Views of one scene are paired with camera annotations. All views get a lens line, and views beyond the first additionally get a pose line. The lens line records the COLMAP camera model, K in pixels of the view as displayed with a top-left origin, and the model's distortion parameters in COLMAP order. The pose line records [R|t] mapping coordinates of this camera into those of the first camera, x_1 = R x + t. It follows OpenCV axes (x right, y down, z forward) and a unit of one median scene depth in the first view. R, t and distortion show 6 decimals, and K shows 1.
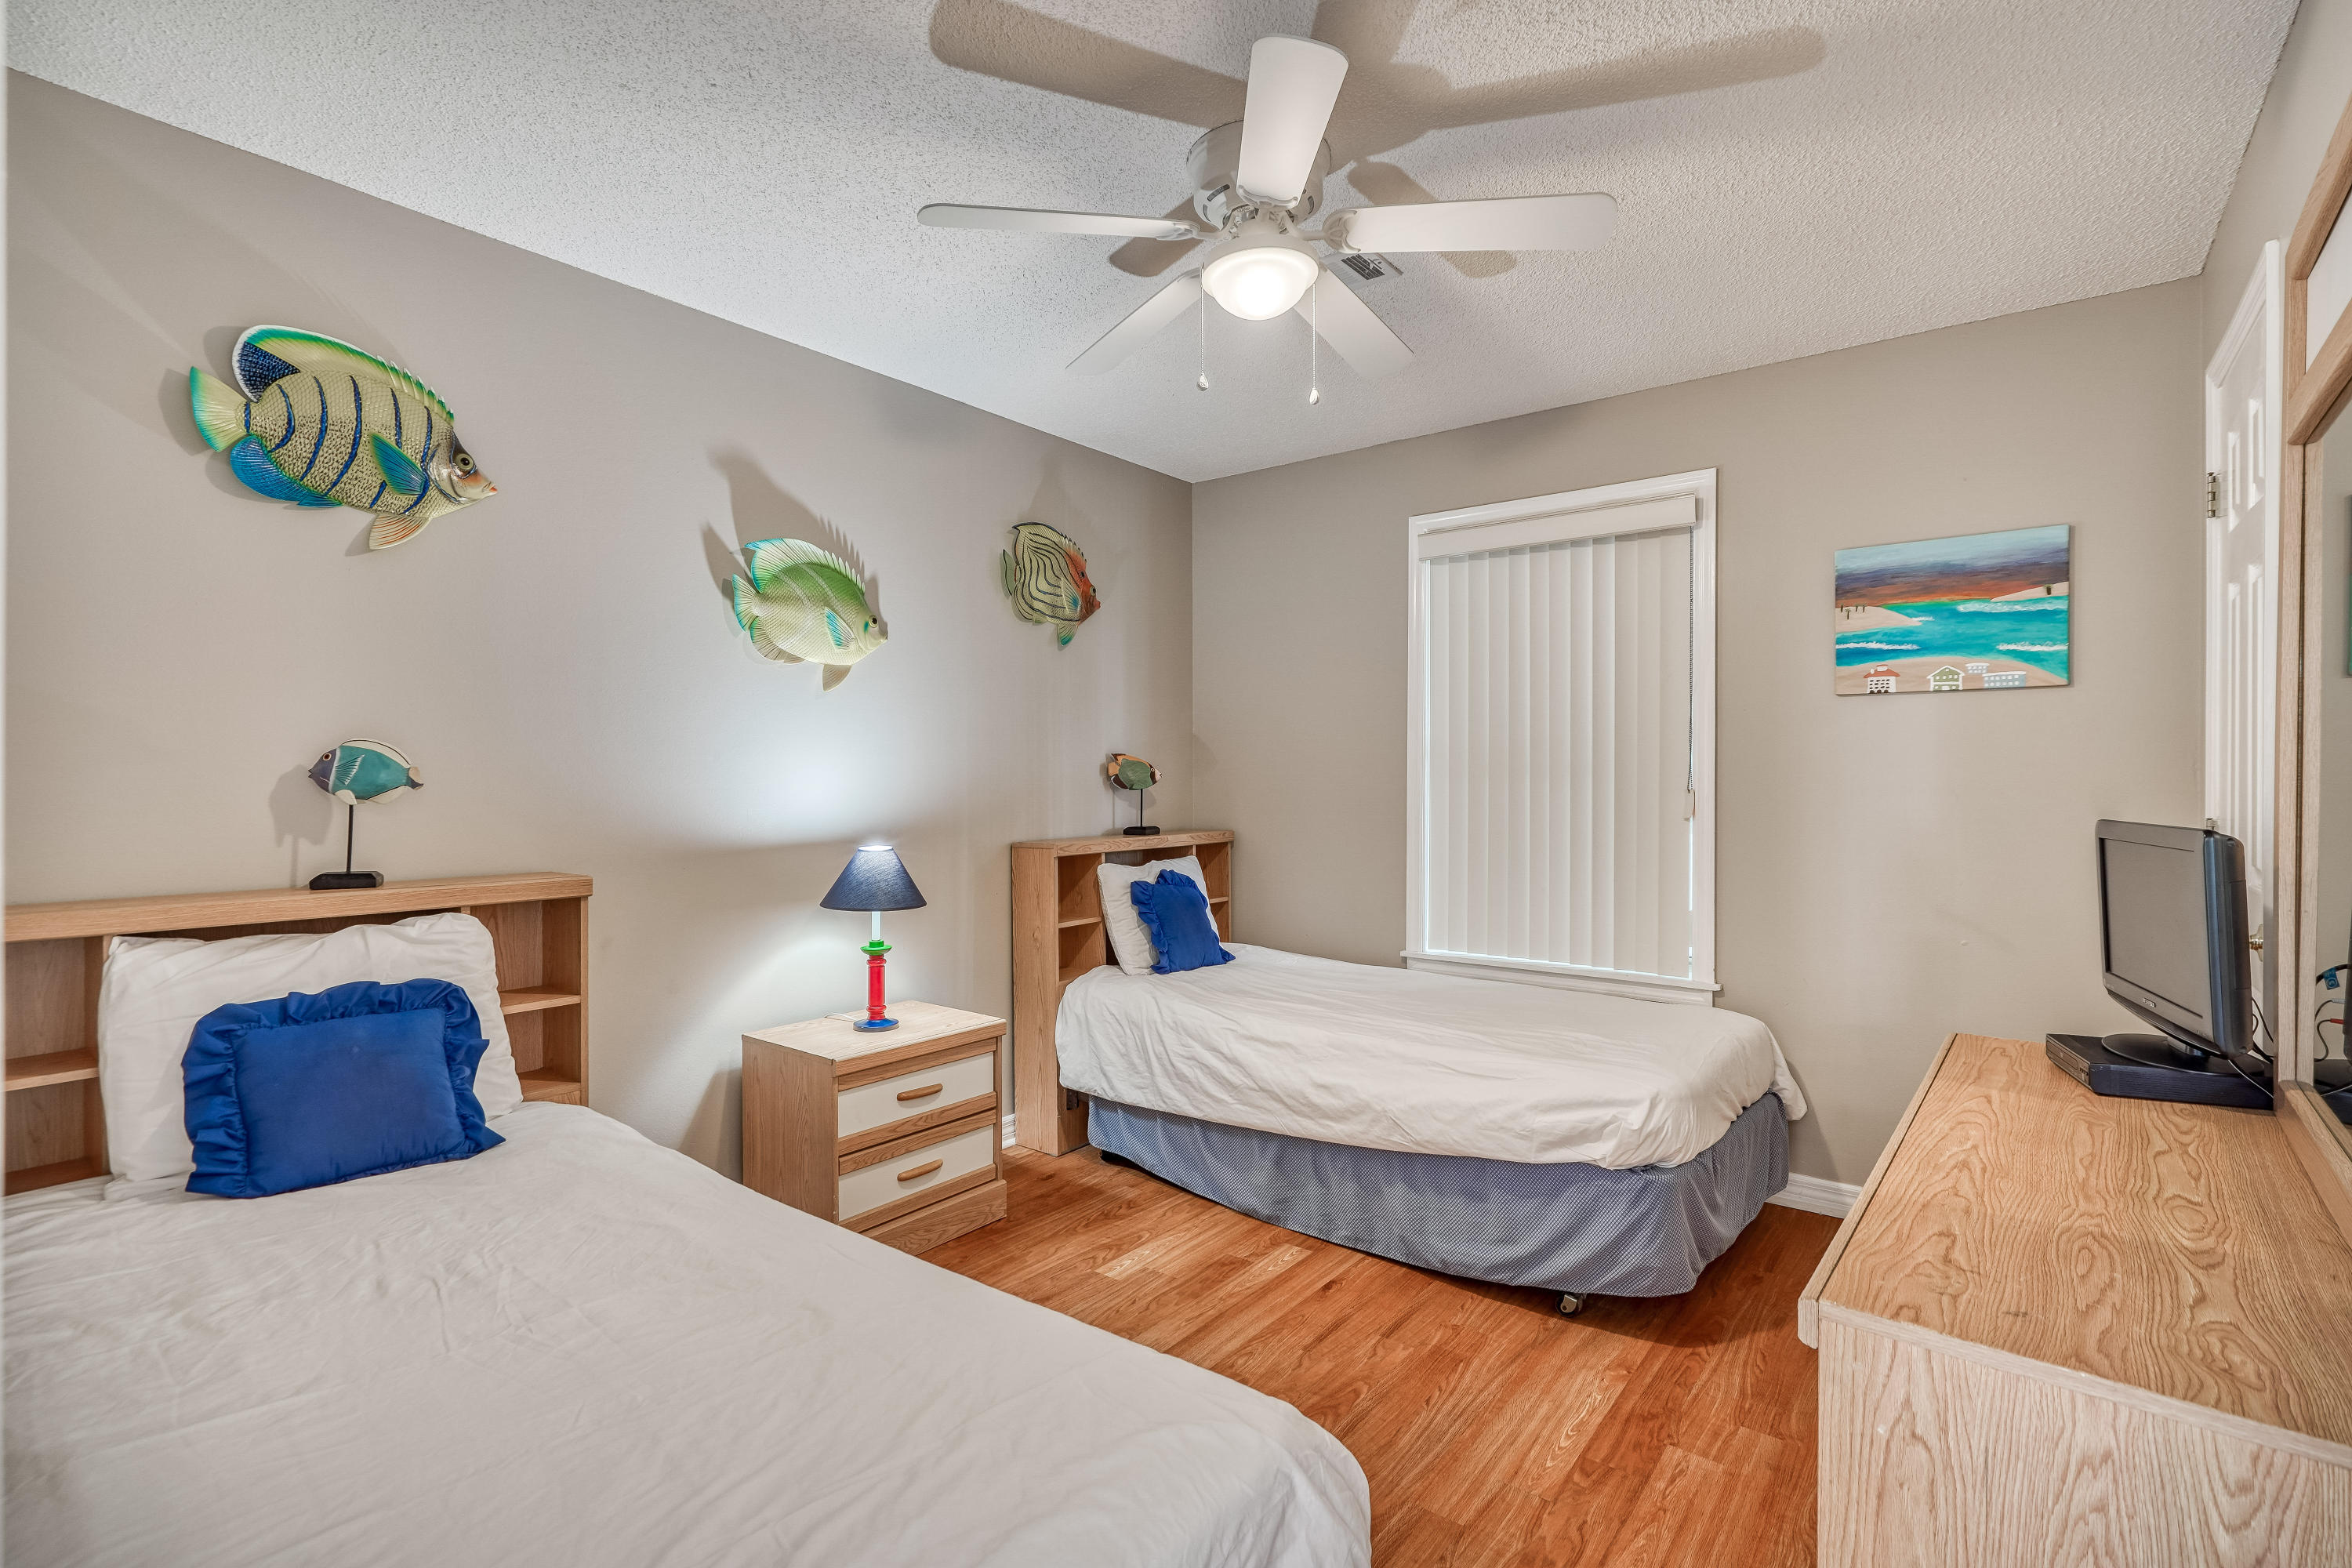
lens RADIAL K [[1099.0, 0, 1178.7], [0, 1099.0, 799.8], [0, 0, 1]] dist [0.002739, 0.000123]
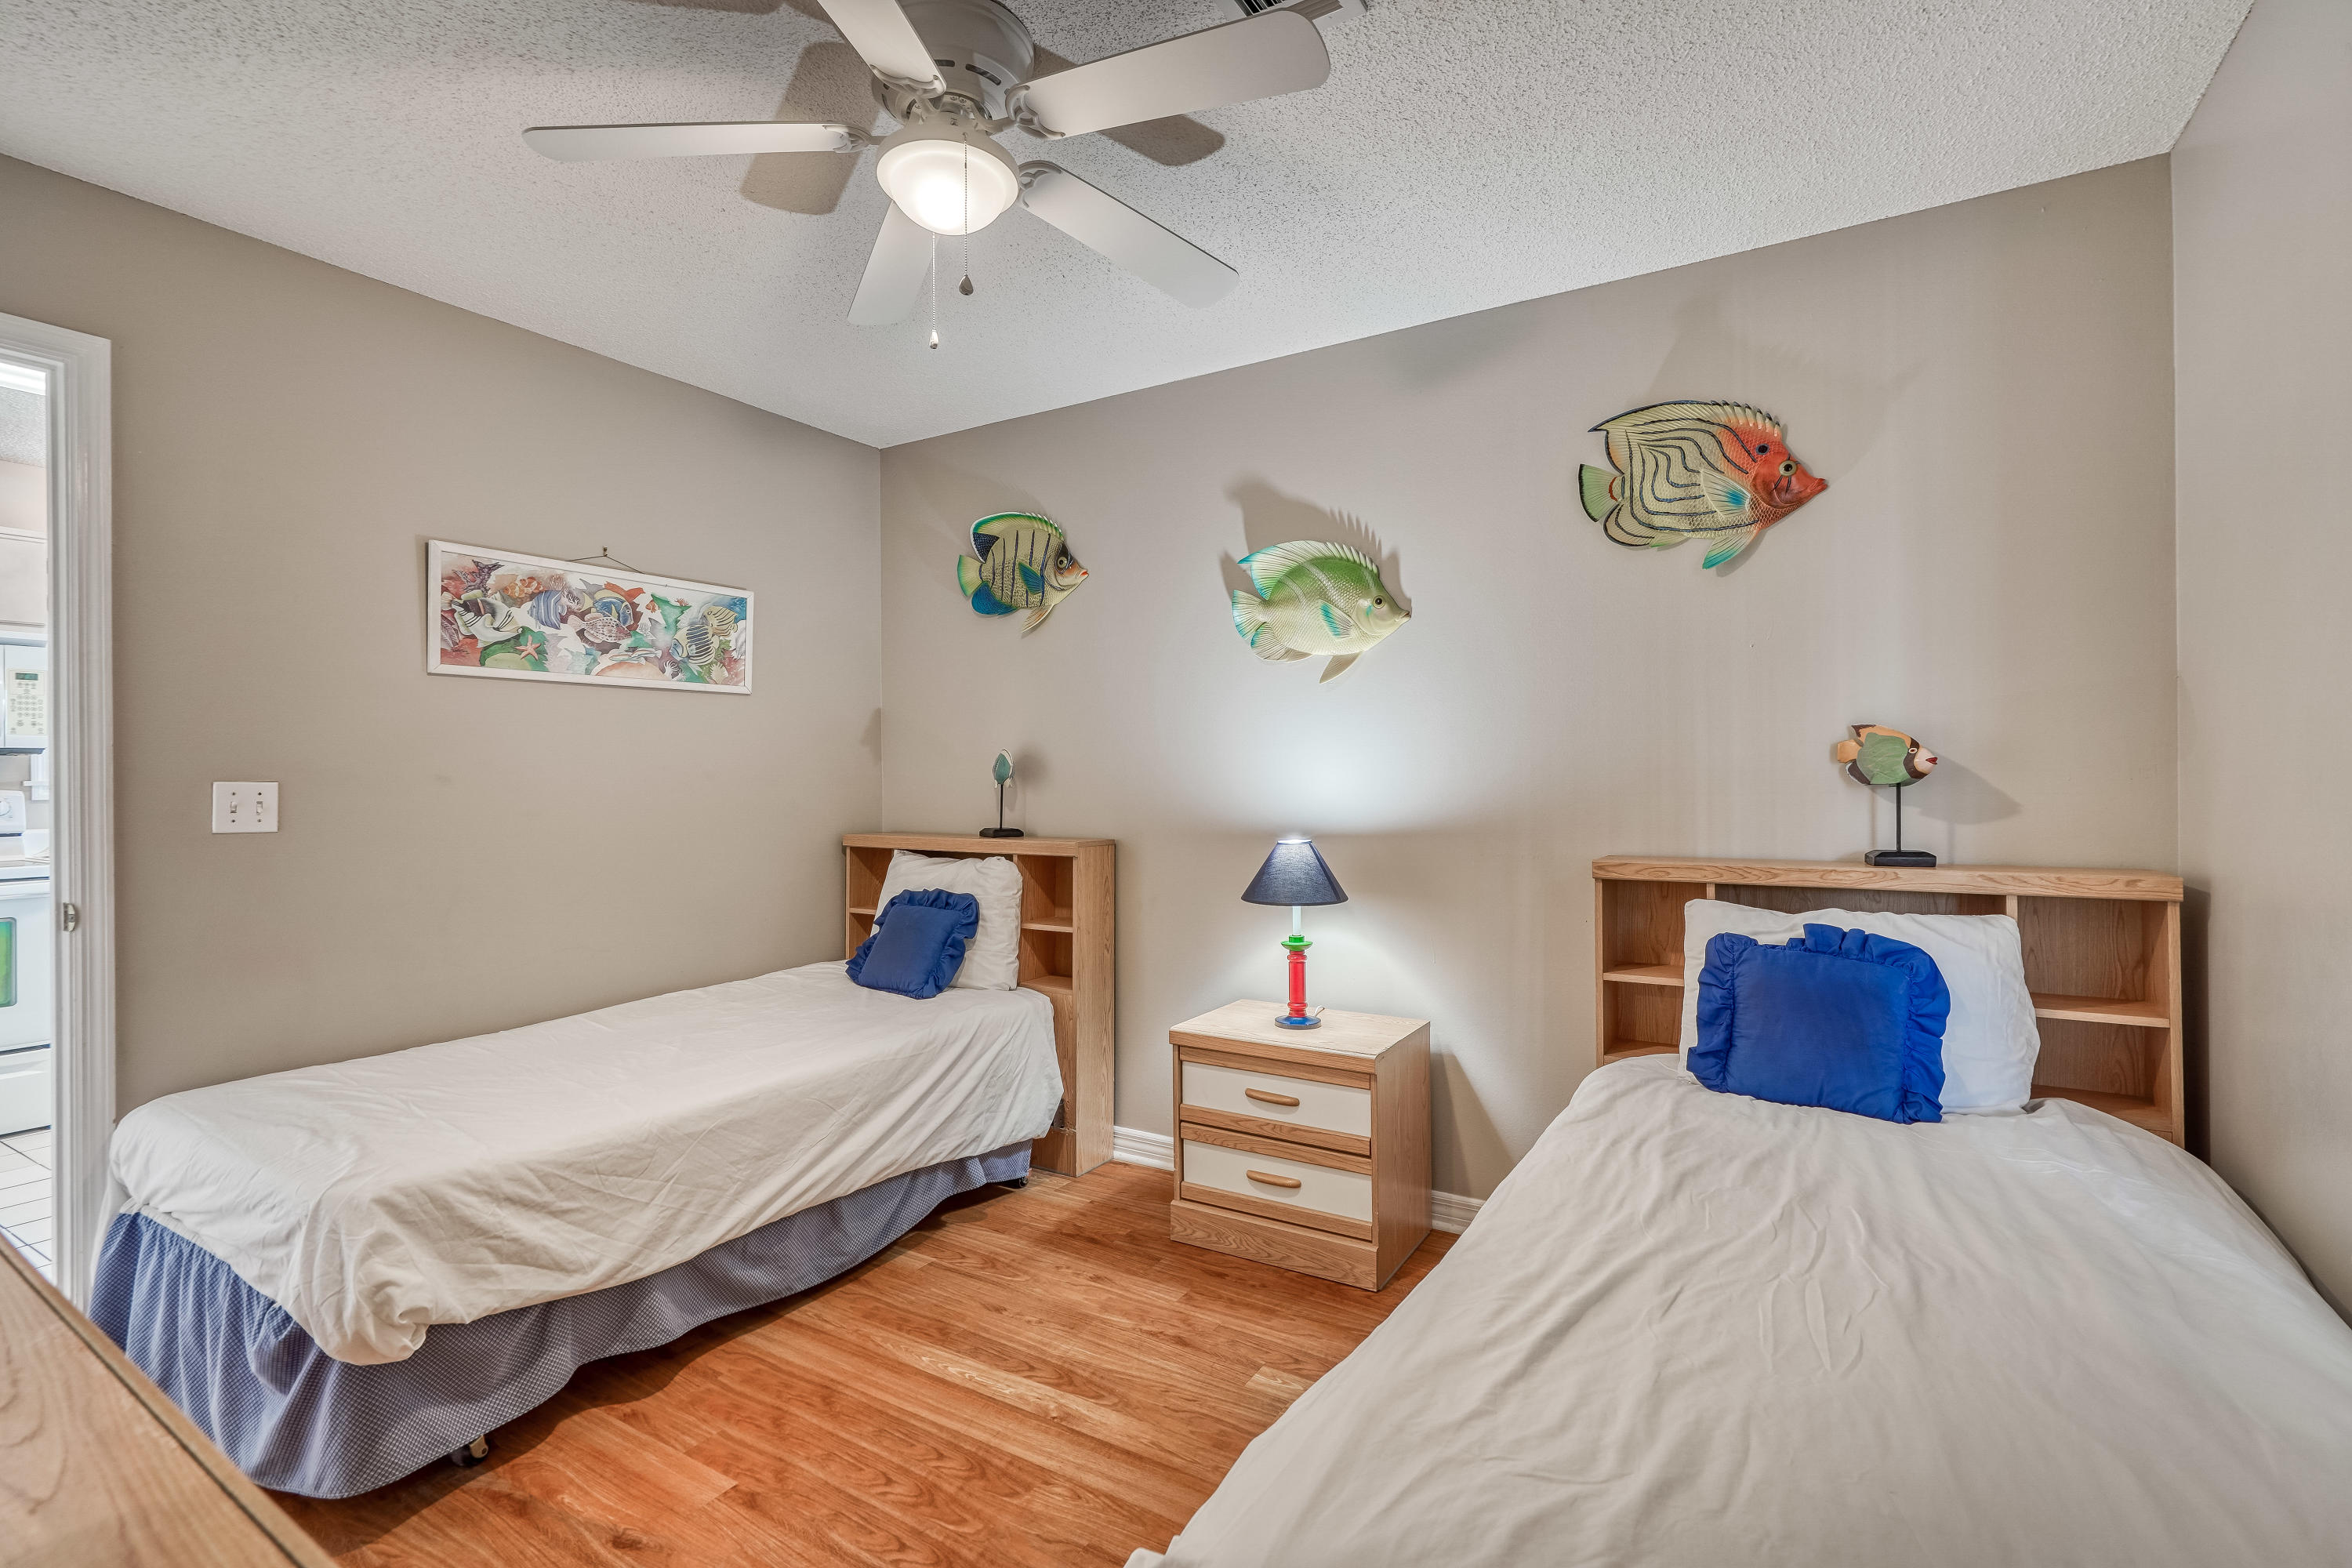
lens RADIAL K [[1067.6, 0, 1176.0], [0, 1067.6, 784.0], [0, 0, 1]] dist [0.002480, 0.000179]
pose [[0.113351, 0.016162, -0.993424, 0.645614], [-0.009984, 0.999836, 0.015127, -0.020528], [0.993505, 0.008204, 0.113494, 0.769924]]
